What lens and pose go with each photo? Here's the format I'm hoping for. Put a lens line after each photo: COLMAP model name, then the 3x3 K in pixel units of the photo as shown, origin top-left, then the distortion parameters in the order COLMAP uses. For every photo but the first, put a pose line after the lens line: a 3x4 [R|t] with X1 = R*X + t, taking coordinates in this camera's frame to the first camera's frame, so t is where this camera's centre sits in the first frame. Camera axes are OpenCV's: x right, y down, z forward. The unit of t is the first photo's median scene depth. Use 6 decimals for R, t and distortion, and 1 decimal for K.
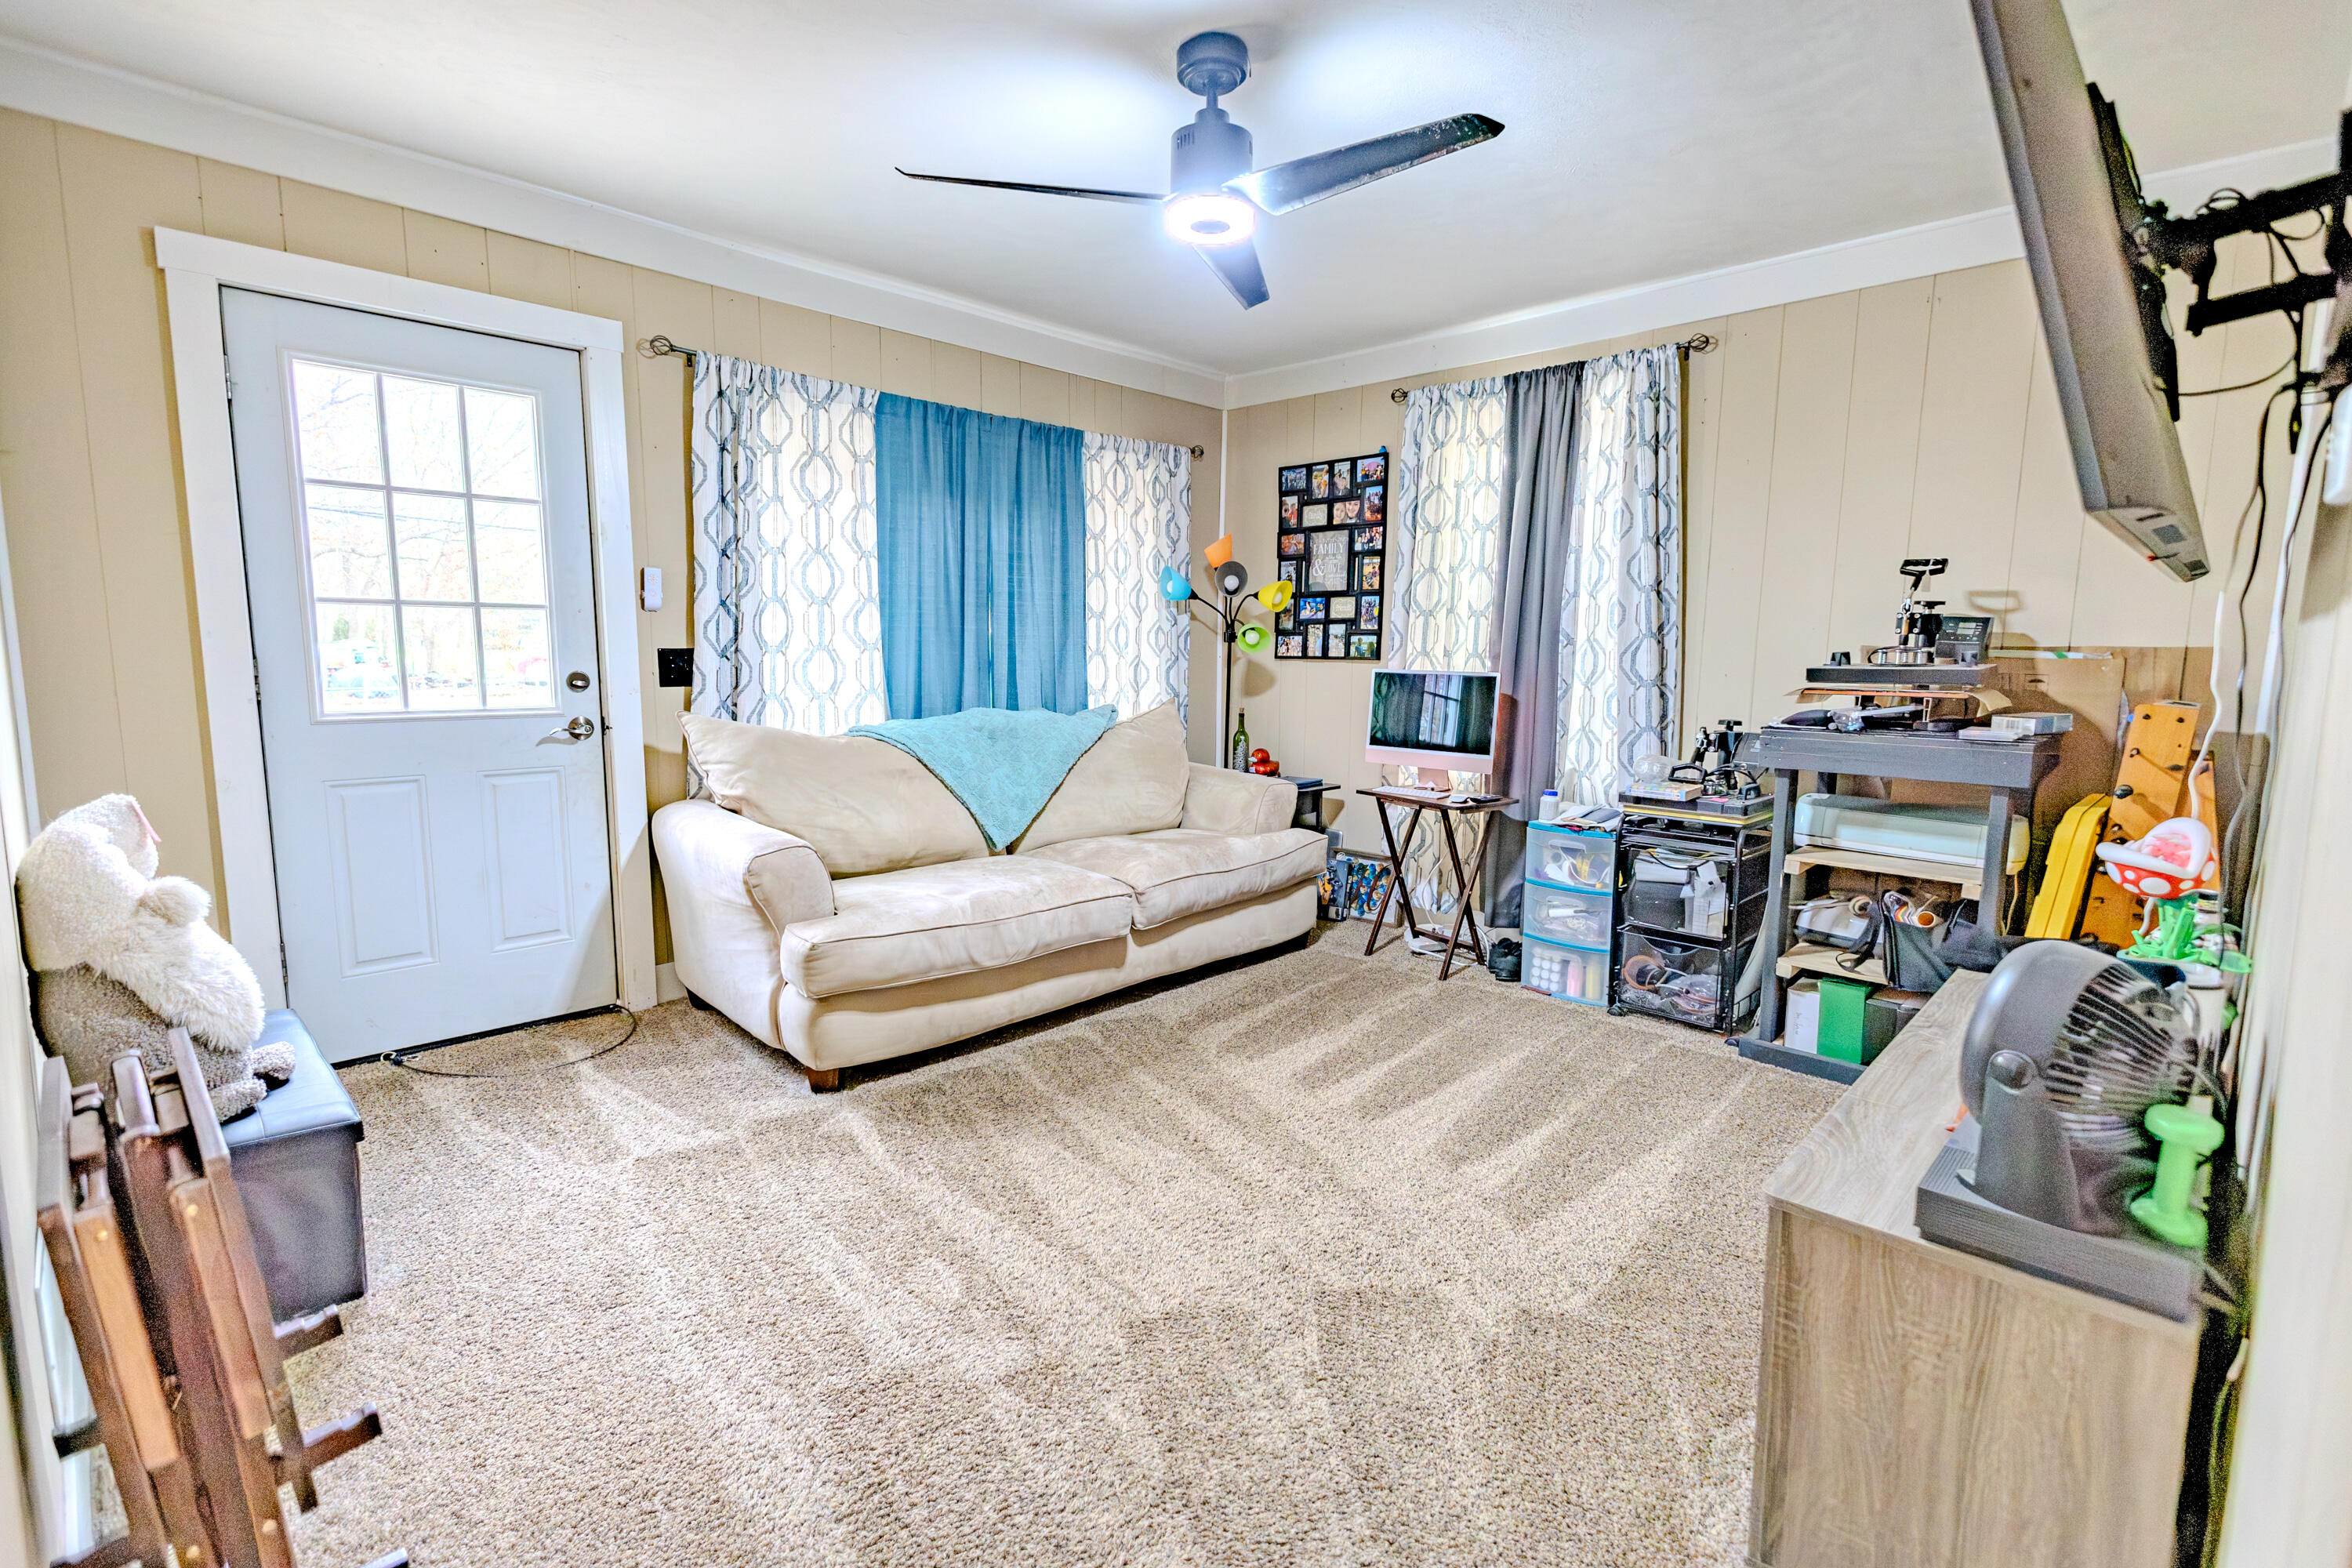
lens RADIAL K [[1076.9, 0, 1176.8], [0, 1076.9, 781.0], [0, 0, 1]] dist [0.010546, -0.000908]
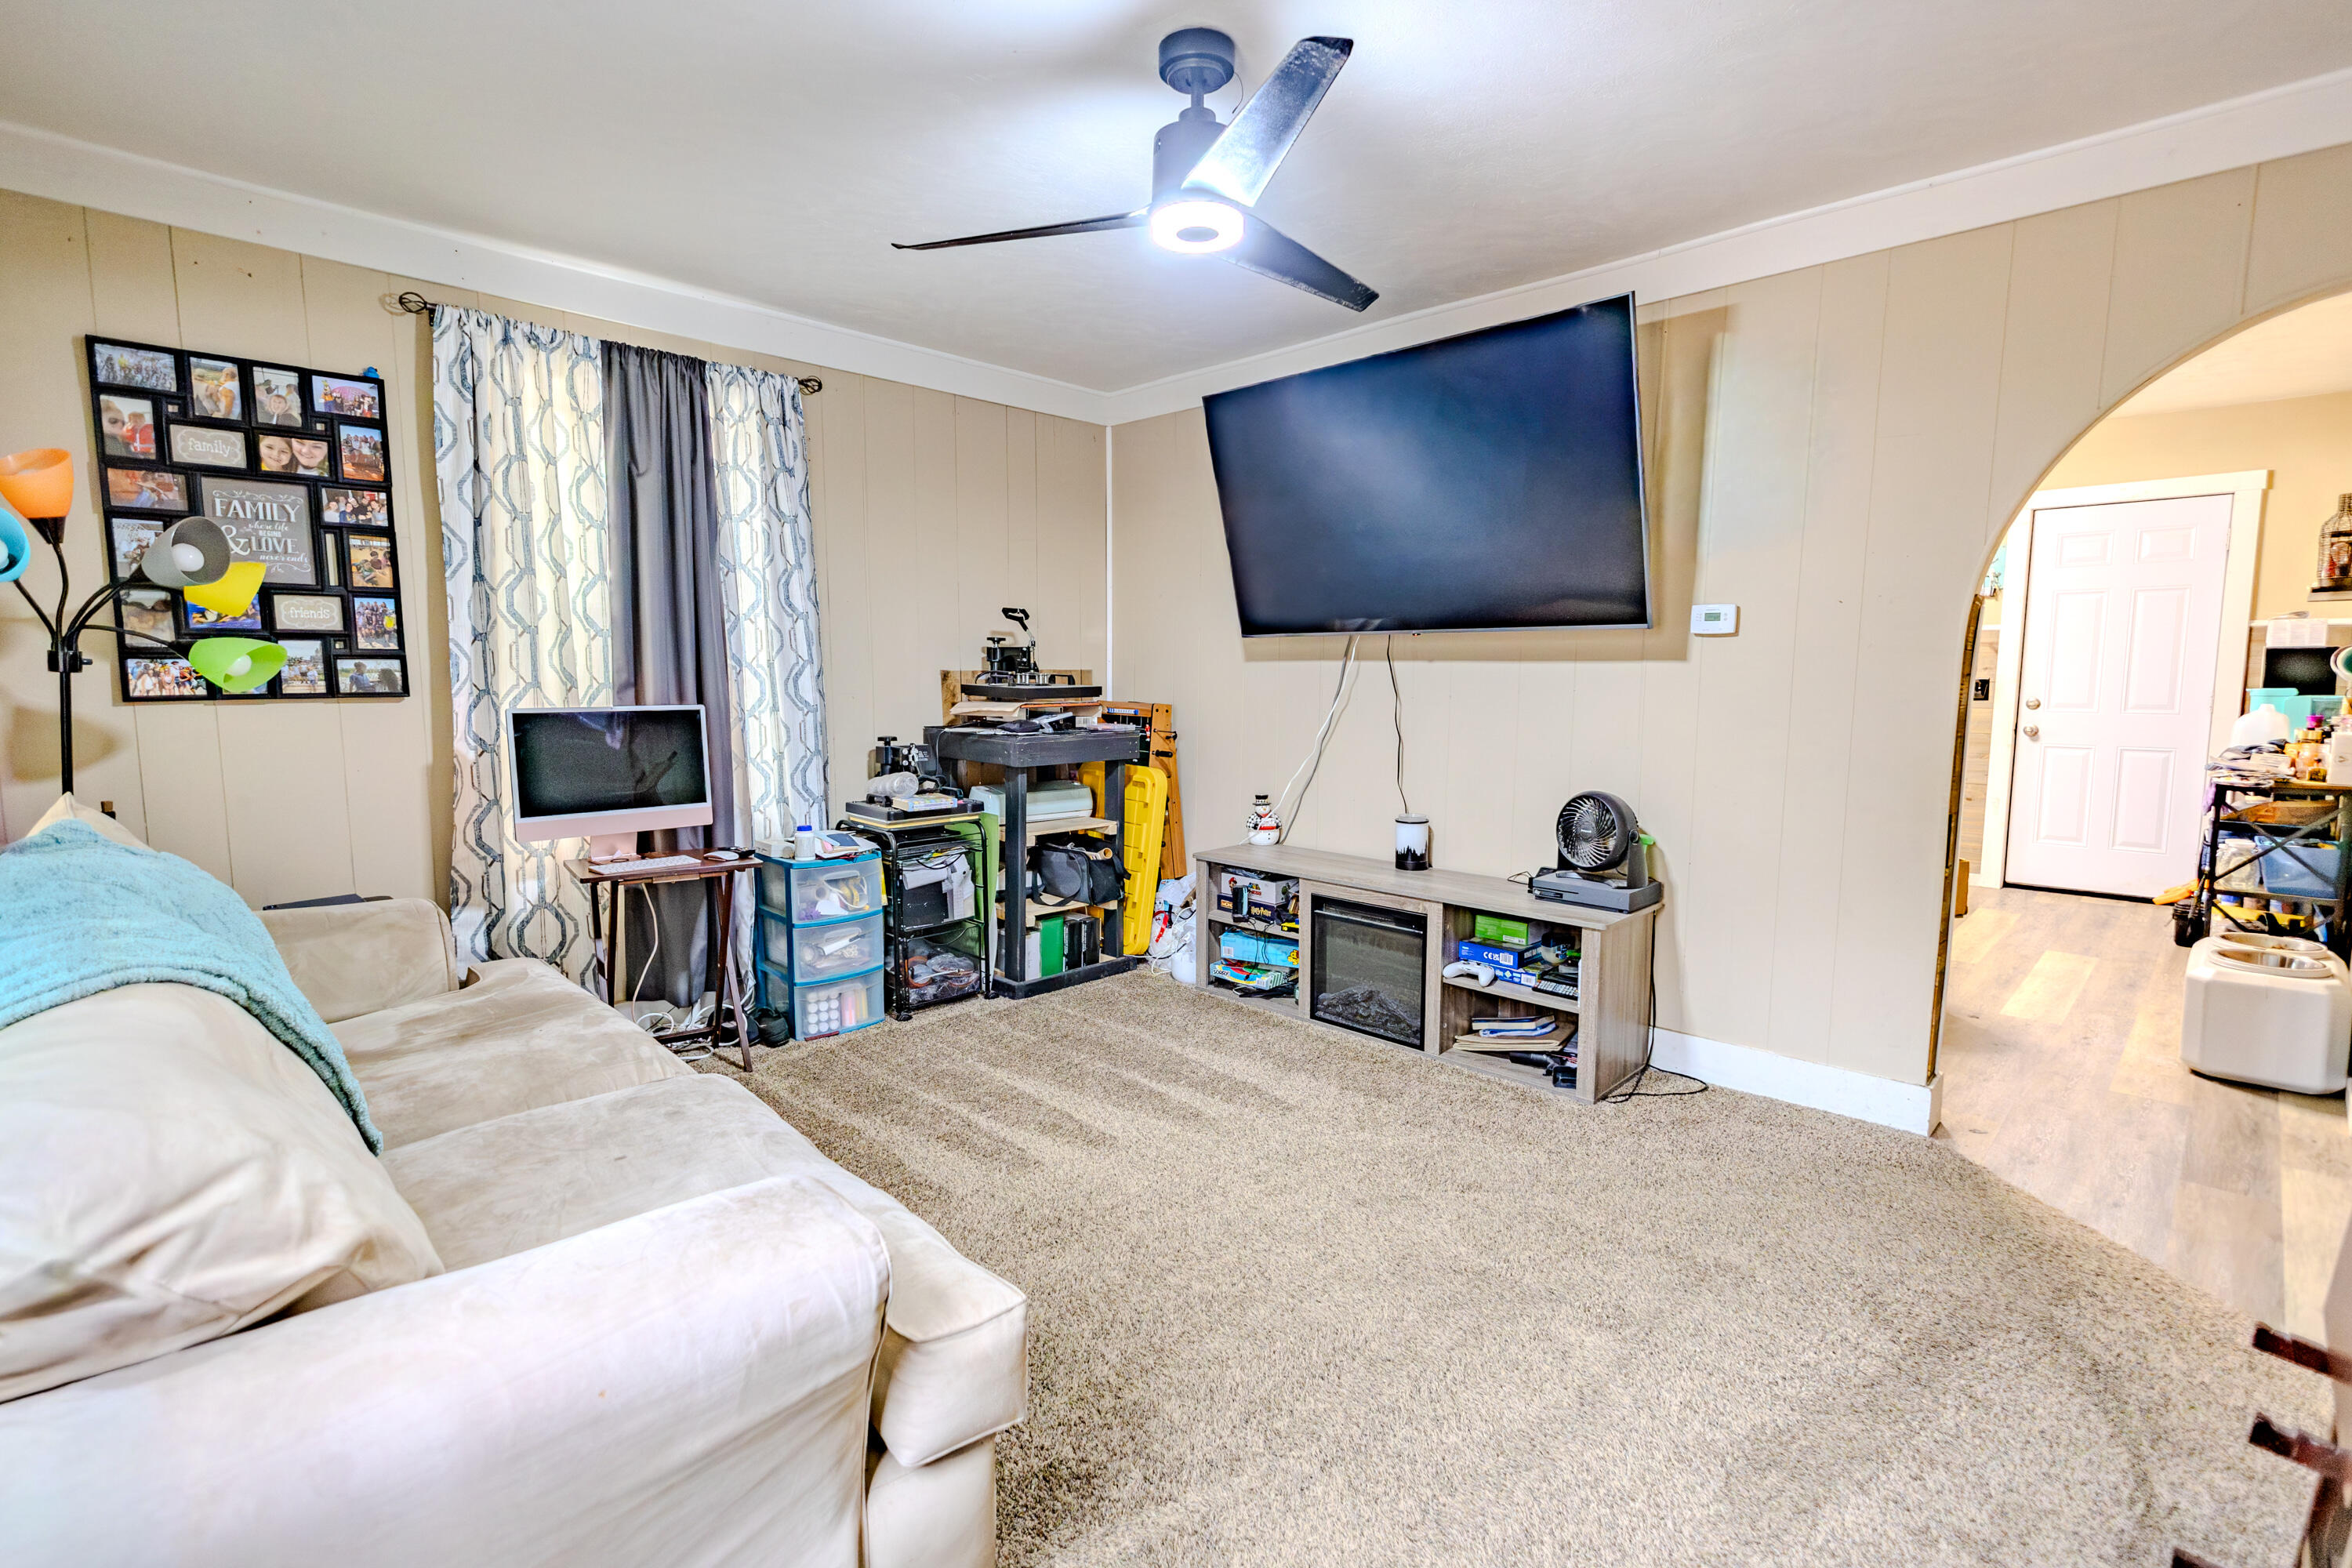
lens RADIAL K [[1076.9, 0, 1178.1], [0, 1076.9, 779.8], [0, 0, 1]] dist [0.010546, -0.000908]
pose [[0.008386, -0.114751, 0.993359, -0.472871], [0.123760, 0.985875, 0.112842, -0.078329], [-0.992277, 0.121992, 0.022469, 0.523573]]
